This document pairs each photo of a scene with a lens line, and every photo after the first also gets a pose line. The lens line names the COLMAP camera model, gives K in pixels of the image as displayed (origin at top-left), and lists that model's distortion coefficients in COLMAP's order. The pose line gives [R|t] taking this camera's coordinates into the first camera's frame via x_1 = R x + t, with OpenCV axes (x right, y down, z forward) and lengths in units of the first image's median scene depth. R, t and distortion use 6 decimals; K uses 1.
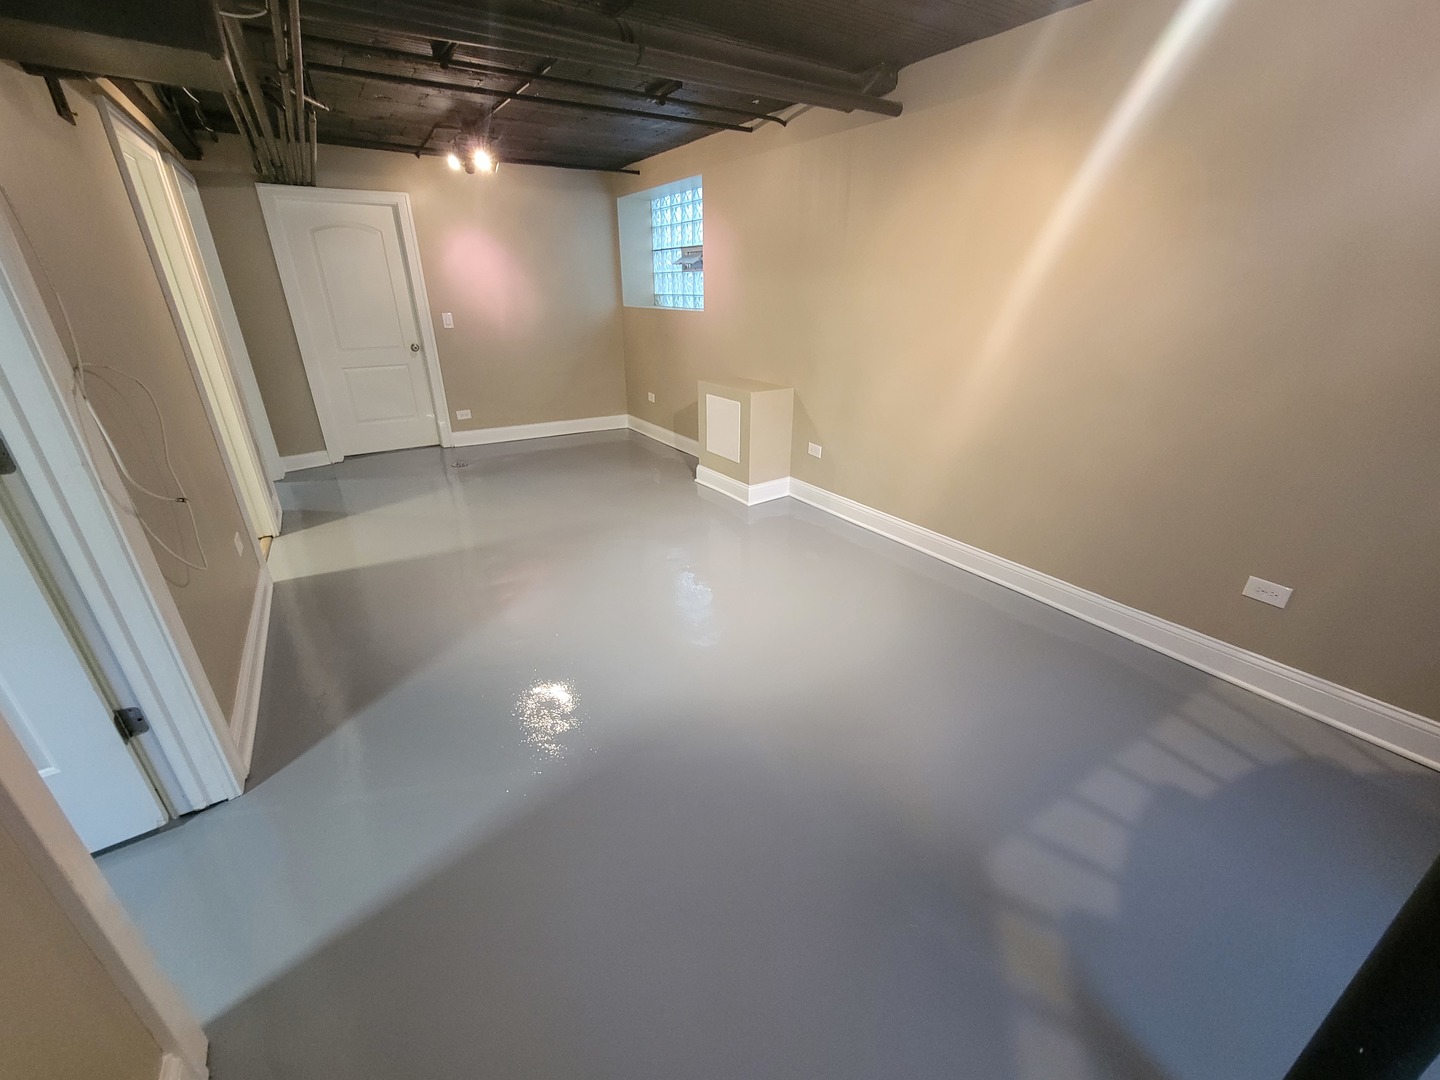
lens RADIAL K [[589.8, 0, 716.0], [0, 589.8, 542.1], [0, 0, 1]] dist [-0.007071, 0.003400]
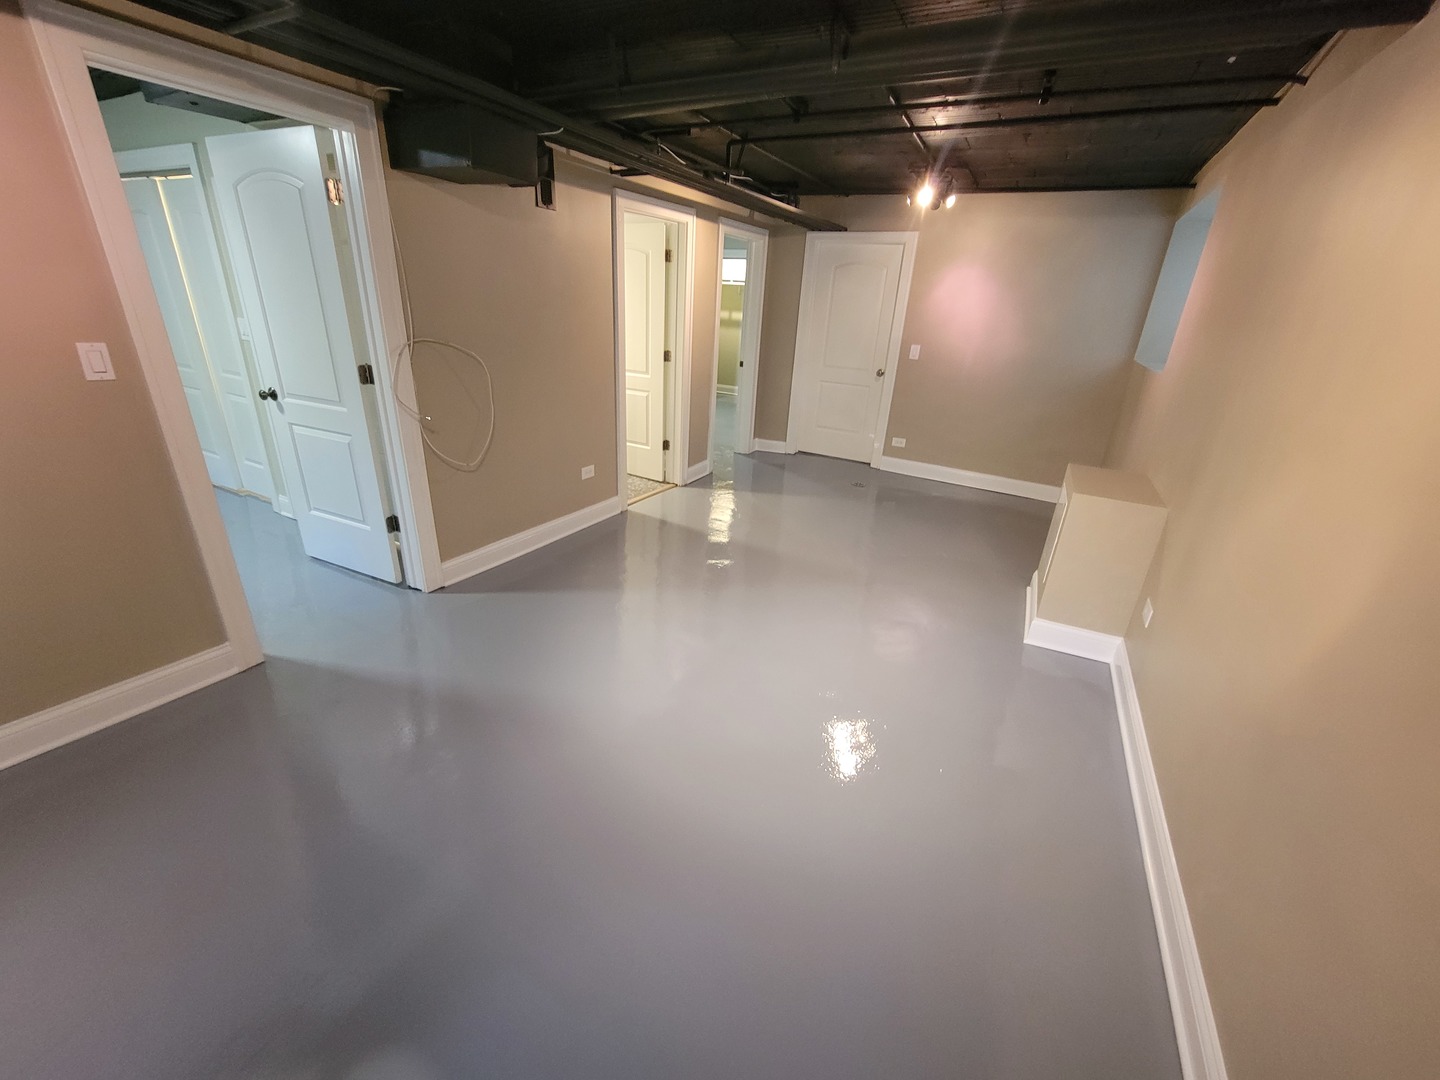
lens RADIAL K [[589.8, 0, 716.0], [0, 589.8, 542.1], [0, 0, 1]] dist [-0.007071, 0.003400]
pose [[0.484247, 0.362026, -0.796519, 0.362969], [-0.400033, 0.901263, 0.166431, -0.128846], [0.778125, 0.238040, 0.581256, 0.249005]]
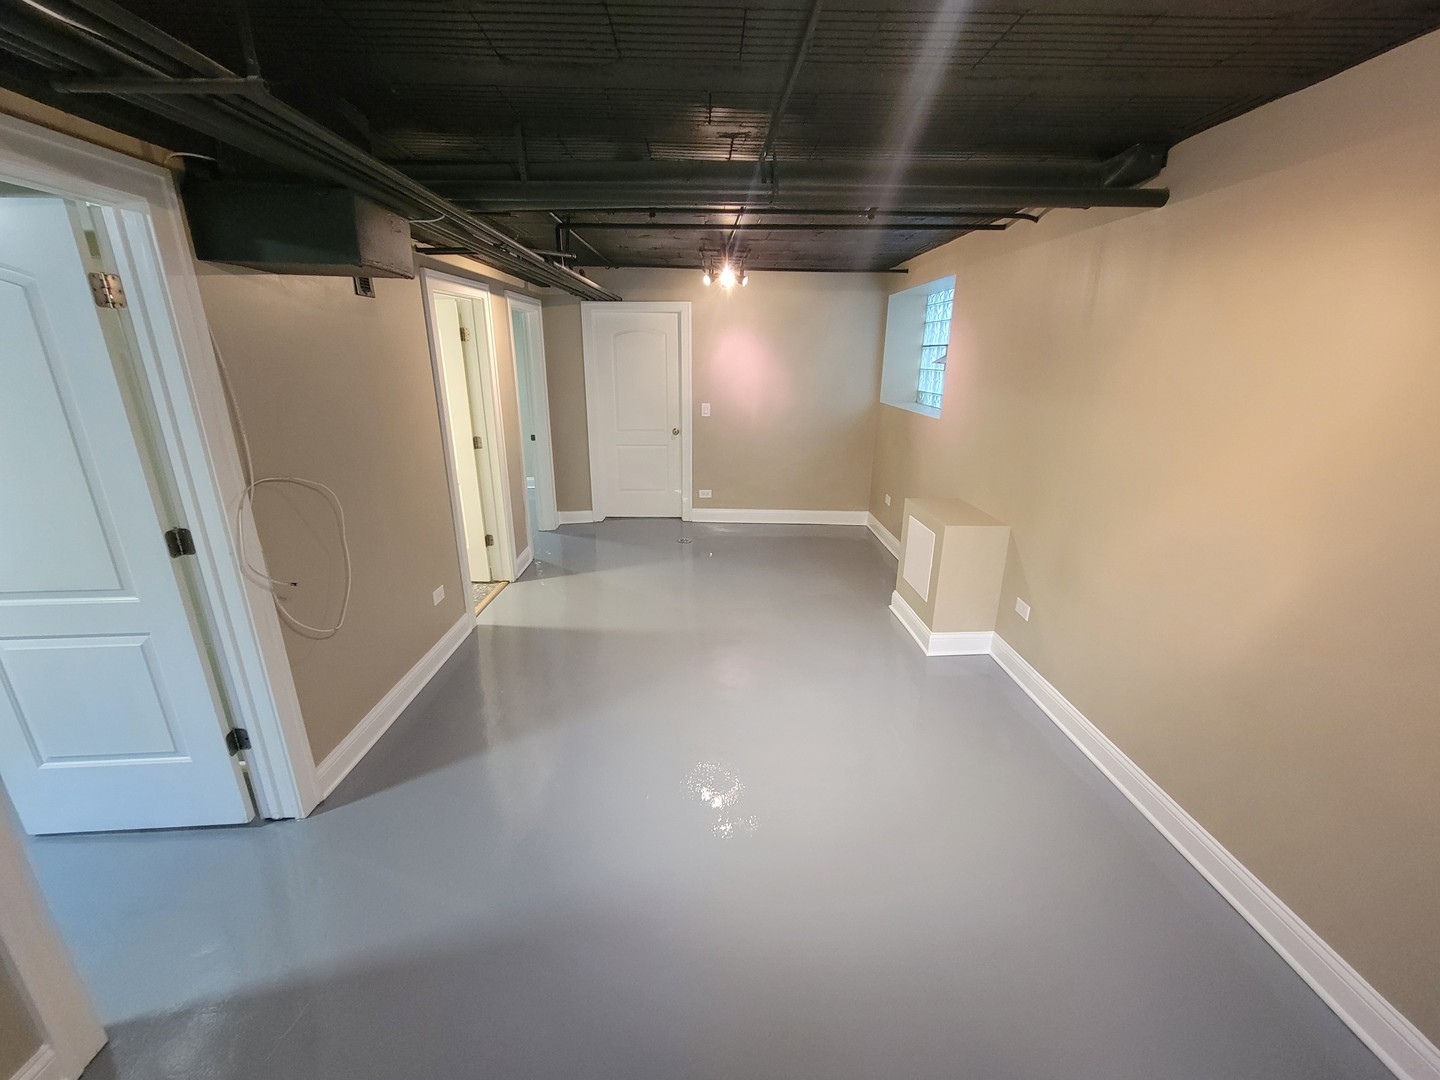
lens RADIAL K [[598.9, 0, 715.0], [0, 598.9, 541.1], [0, 0, 1]] dist [0.001862, 0.000570]
pose [[0.850657, 0.166083, -0.498797, 0.178957], [-0.218752, 0.974571, -0.048563, -0.103022], [0.478048, 0.150424, 0.865357, 0.095924]]
